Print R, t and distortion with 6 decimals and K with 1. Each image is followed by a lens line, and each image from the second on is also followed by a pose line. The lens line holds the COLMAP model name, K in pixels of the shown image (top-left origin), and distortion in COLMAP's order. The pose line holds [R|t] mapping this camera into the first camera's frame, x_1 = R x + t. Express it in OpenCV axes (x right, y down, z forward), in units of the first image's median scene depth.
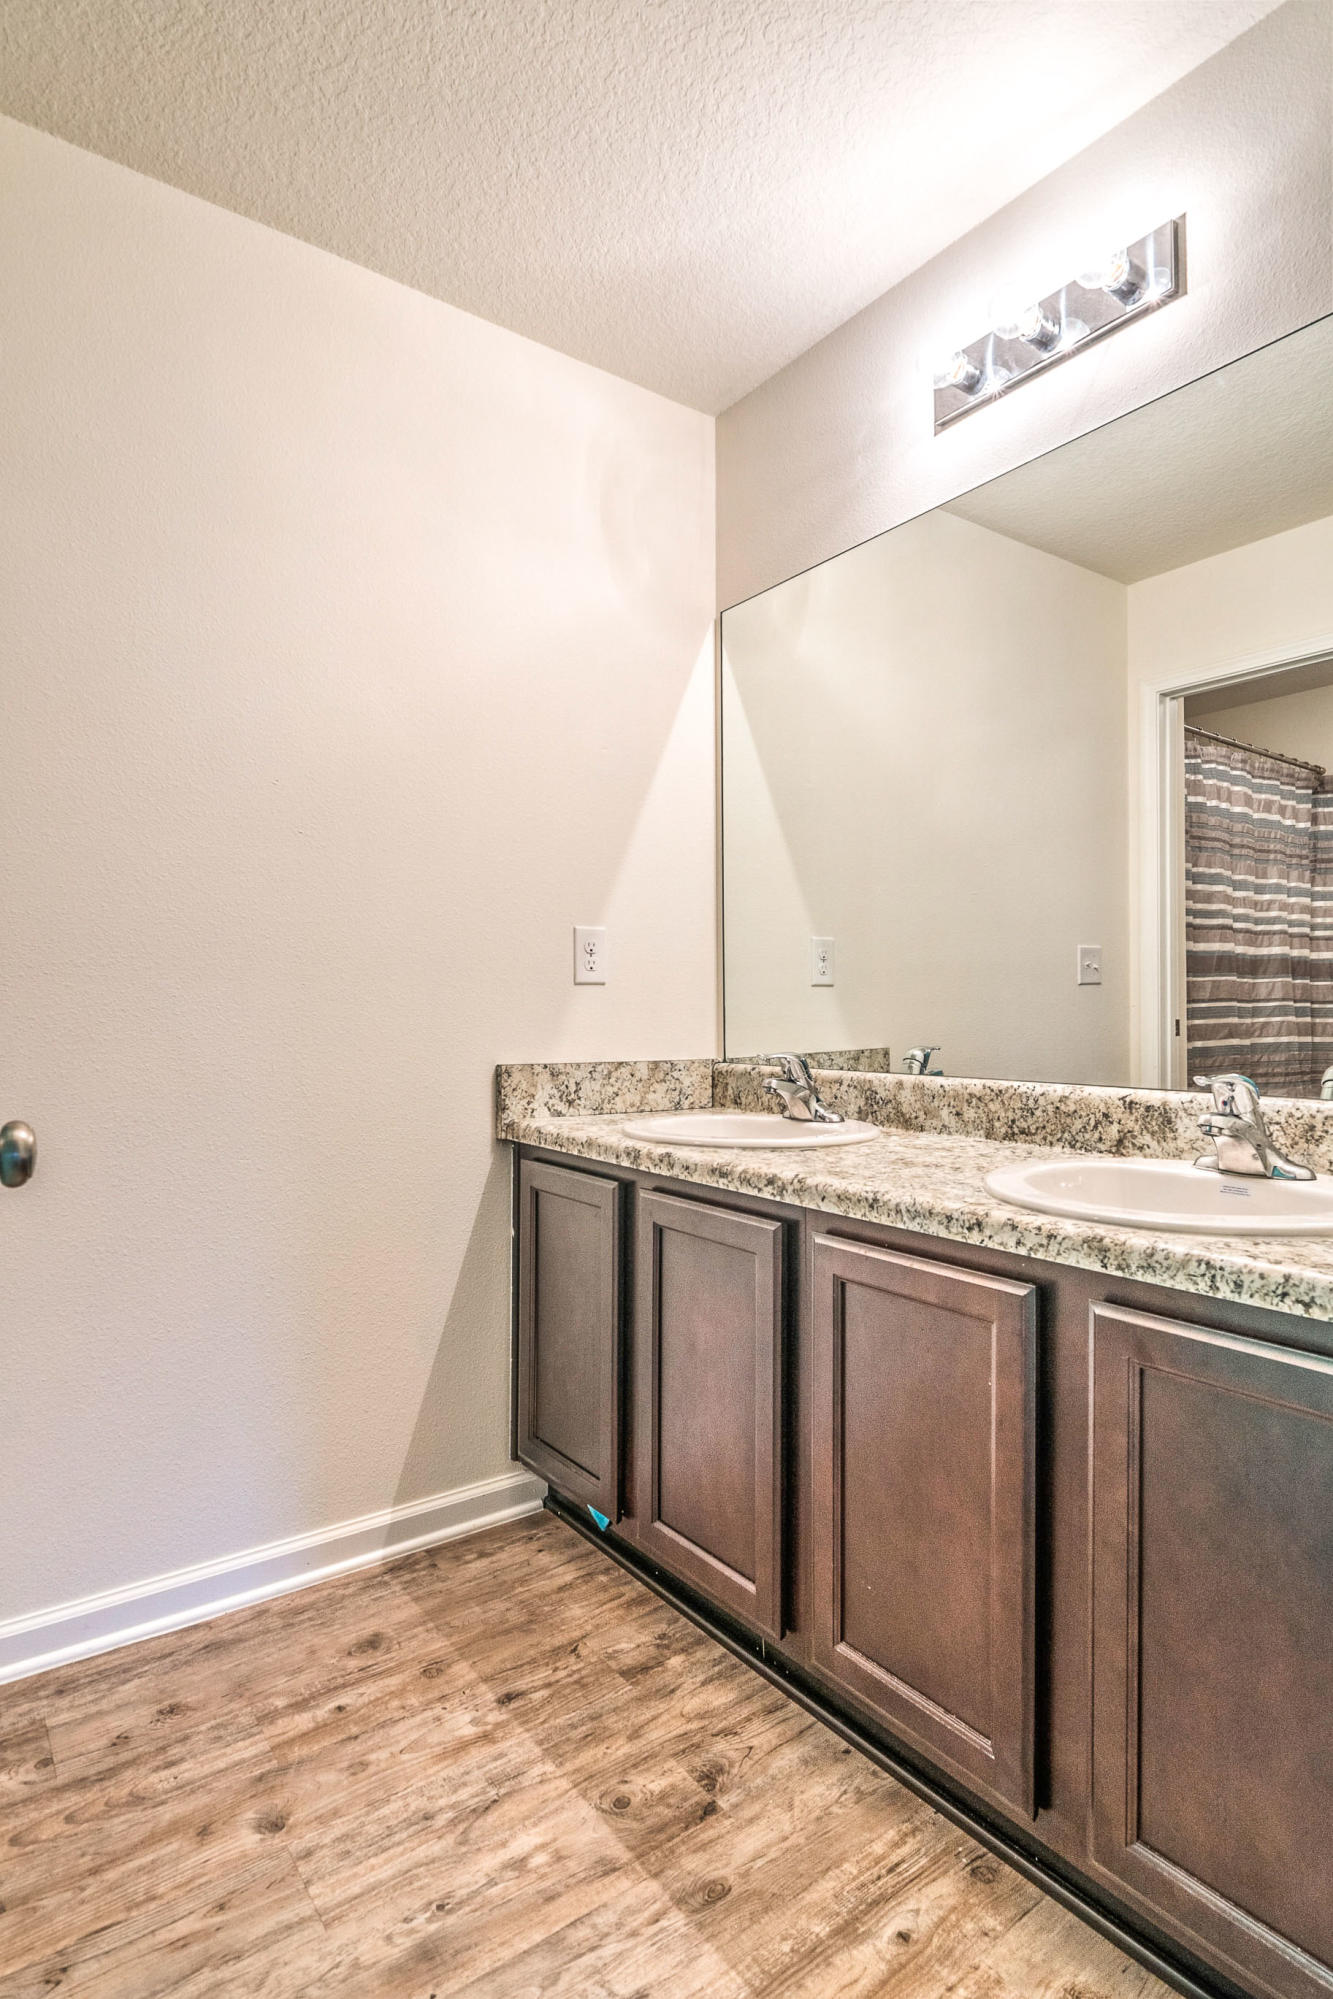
lens RADIAL K [[1031.7, 0, 670.3], [0, 1031.7, 1008.3], [0, 0, 1]] dist [-0.001715, -0.001345]
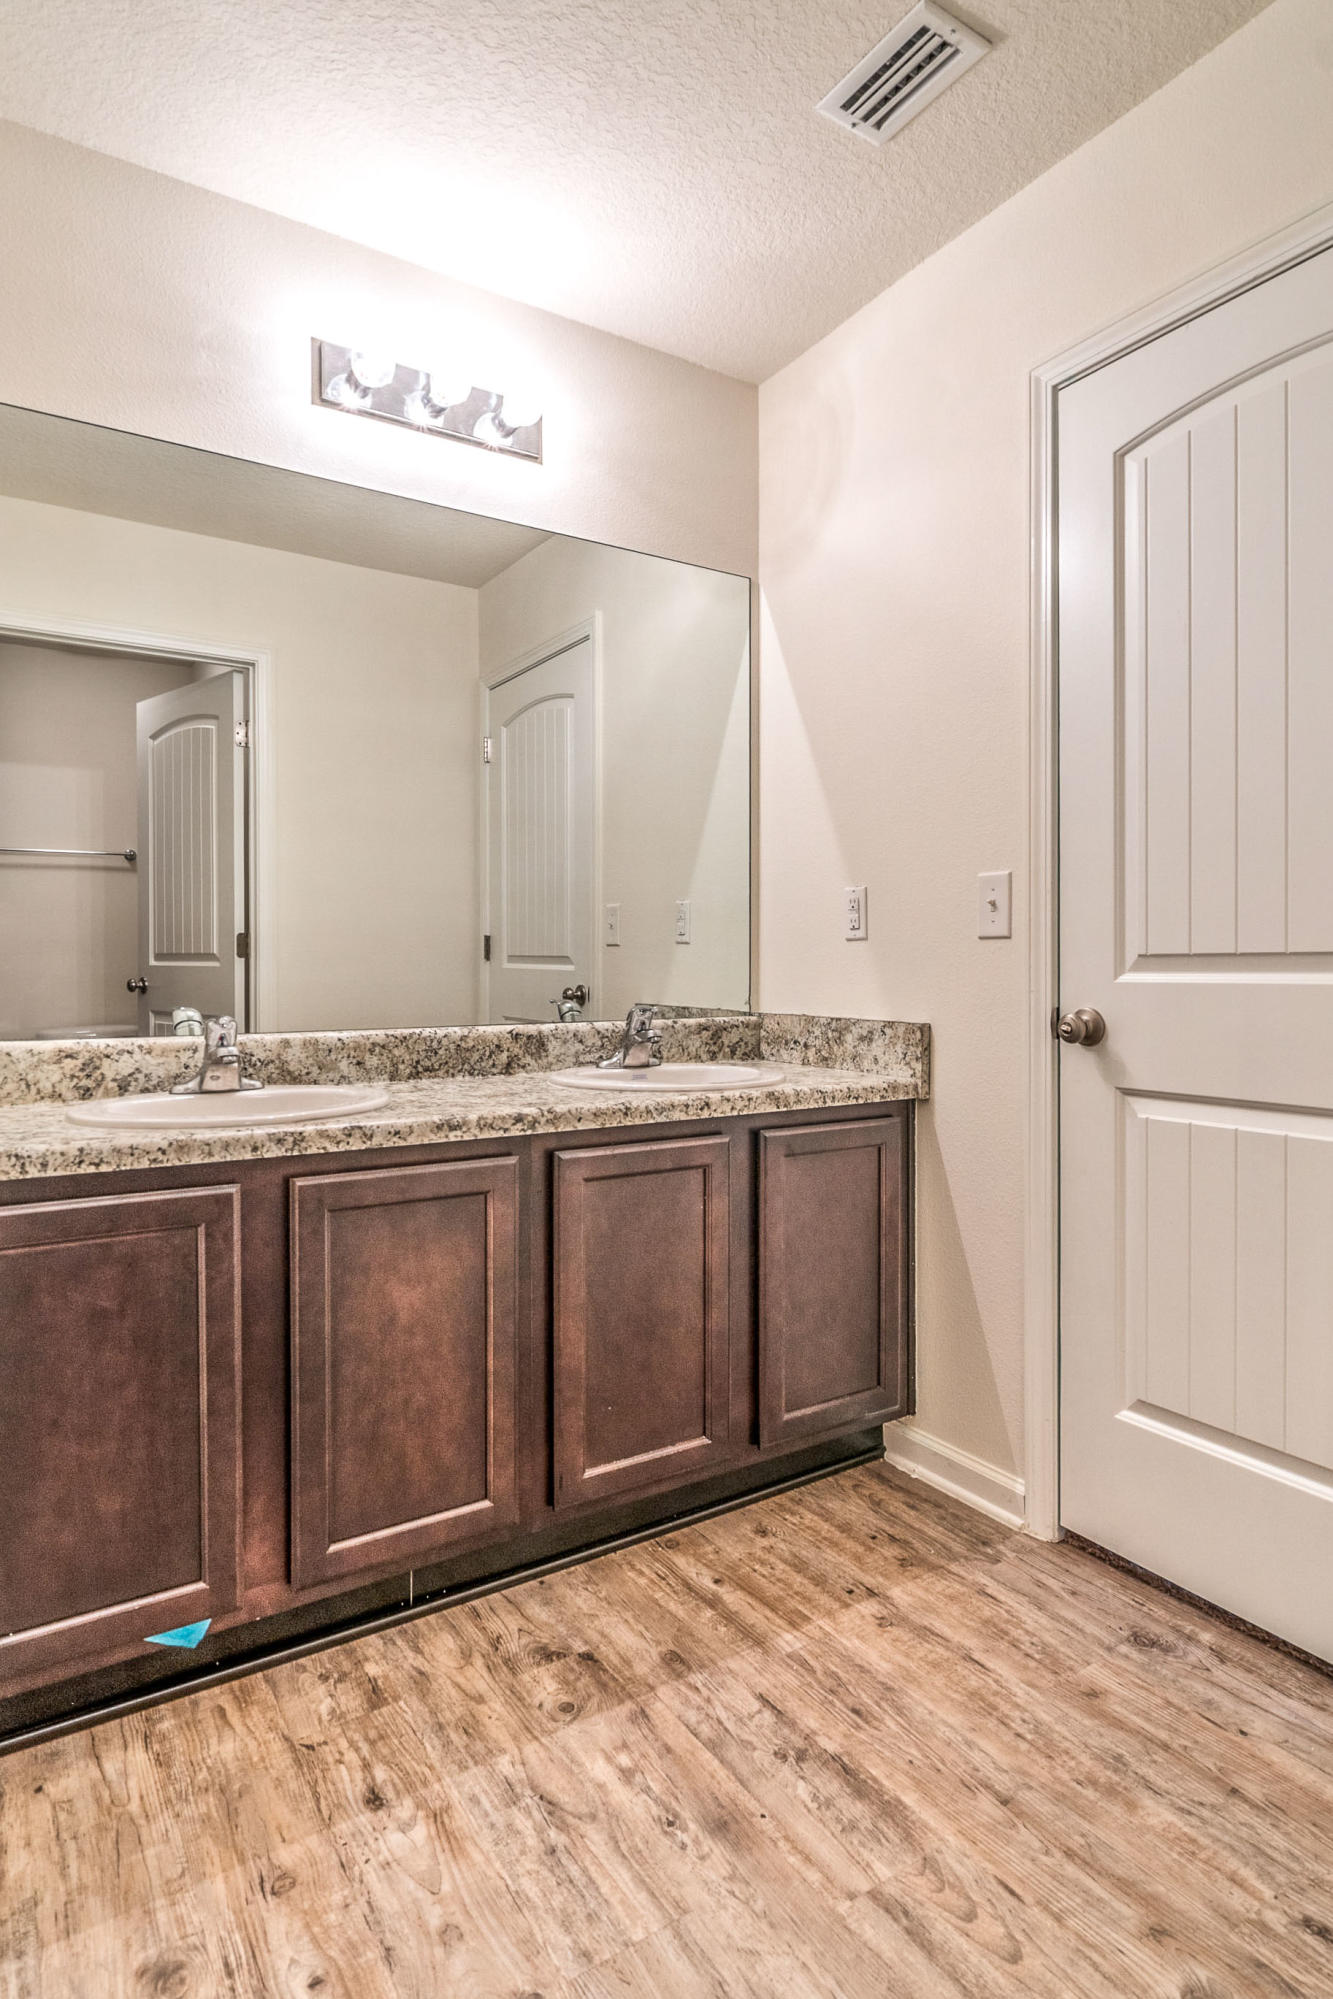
lens RADIAL K [[1088.0, 0, 678.9], [0, 1088.0, 994.4], [0, 0, 1]] dist [0.000637, -0.002576]
pose [[0.072585, -0.023892, 0.997076, -1.040158], [0.003041, 0.999714, 0.023734, 0.005094], [-0.997358, 0.001309, 0.072637, 0.727480]]
